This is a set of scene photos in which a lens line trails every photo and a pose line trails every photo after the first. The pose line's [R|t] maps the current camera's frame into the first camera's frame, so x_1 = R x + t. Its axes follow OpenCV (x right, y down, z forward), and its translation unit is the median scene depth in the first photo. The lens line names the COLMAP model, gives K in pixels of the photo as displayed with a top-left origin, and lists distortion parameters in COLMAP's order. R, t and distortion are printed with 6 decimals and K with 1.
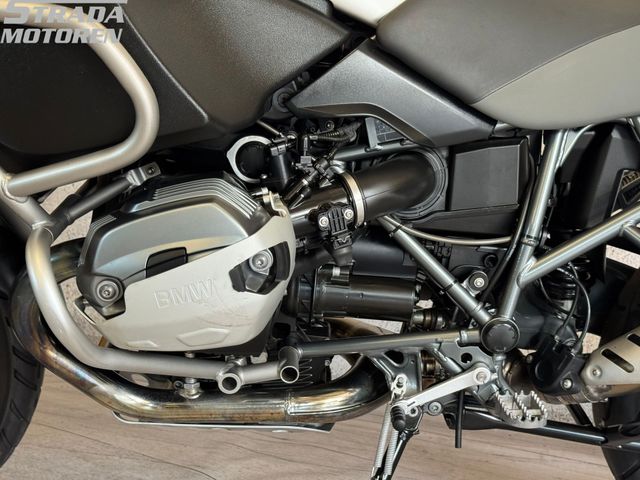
lens RADIAL K [[959.6, 0, 320.0], [0, 959.6, 240.0], [0, 0, 1]] dist [0.149700, -0.062376]
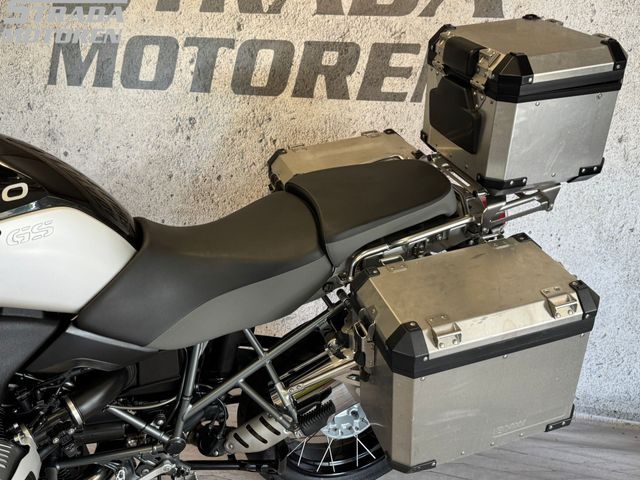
lens RADIAL K [[620.5, 0, 320.0], [0, 620.5, 240.0], [0, 0, 1]] dist [0.191730, -0.393767]
pose [[0.949875, -0.102366, 0.295397, 0.134222], [0.034507, 0.973430, 0.226371, -0.533300], [-0.310721, -0.204831, 0.928168, -0.098699]]
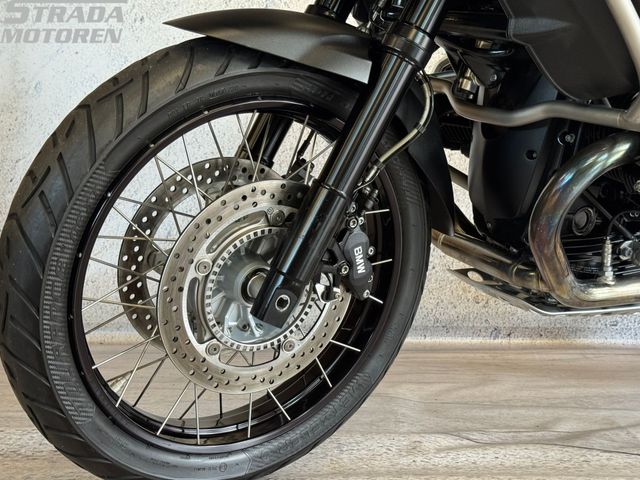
lens RADIAL K [[959.6, 0, 320.0], [0, 959.6, 240.0], [0, 0, 1]] dist [0.149700, -0.062376]
pose [[0.879621, -0.063964, 0.471354, -1.005704], [0.069556, 0.997563, 0.005569, 0.085296], [-0.470562, 0.027887, 0.881926, 0.159788]]
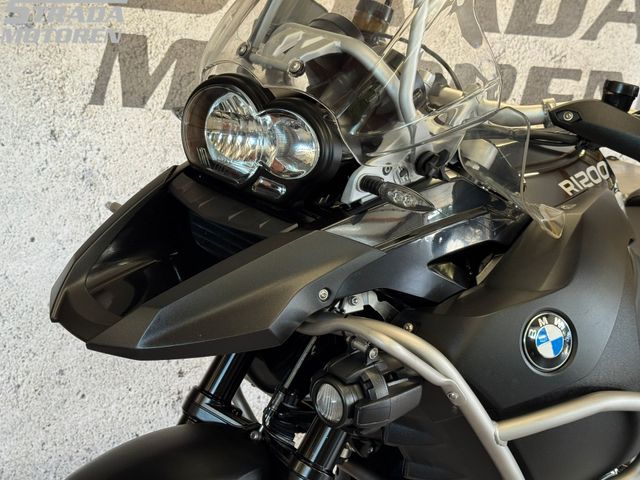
lens RADIAL K [[959.6, 0, 320.0], [0, 959.6, 240.0], [0, 0, 1]] dist [0.149700, -0.062376]
pose [[0.730759, -0.061697, 0.679842, -1.103874], [0.029871, 0.997843, 0.058448, -0.403700], [-0.681982, -0.022404, 0.731026, 0.252536]]
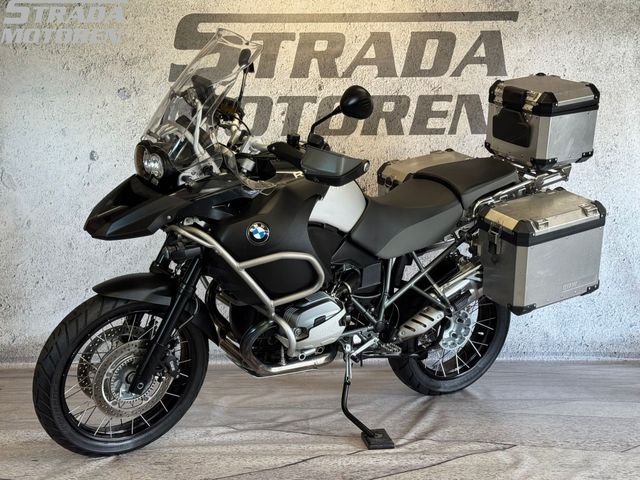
lens RADIAL K [[959.6, 0, 320.0], [0, 959.6, 240.0], [0, 0, 1]] dist [0.149700, -0.062376]
pose [[0.859224, -0.103948, 0.500928, -1.442782], [0.082682, 0.994484, 0.064544, -0.375823], [-0.504874, -0.014040, 0.863079, -1.482430]]
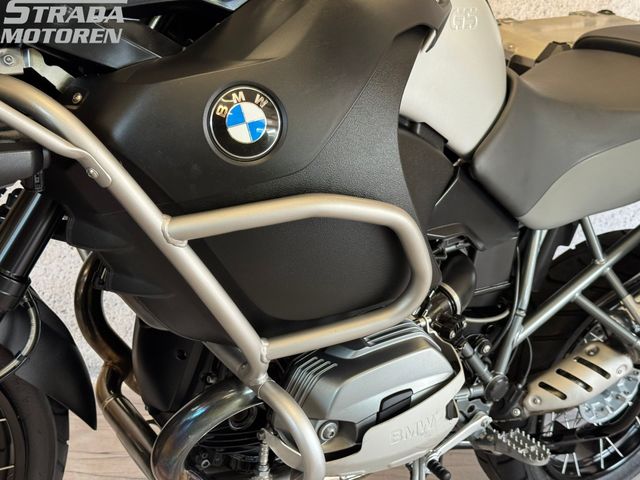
lens RADIAL K [[959.6, 0, 320.0], [0, 959.6, 240.0], [0, 0, 1]] dist [0.149700, -0.062376]
pose [[0.825797, -0.067071, 0.559965, -0.688085], [-0.009252, 0.991158, 0.132361, -0.253900], [-0.563892, -0.114484, 0.817875, 0.130665]]
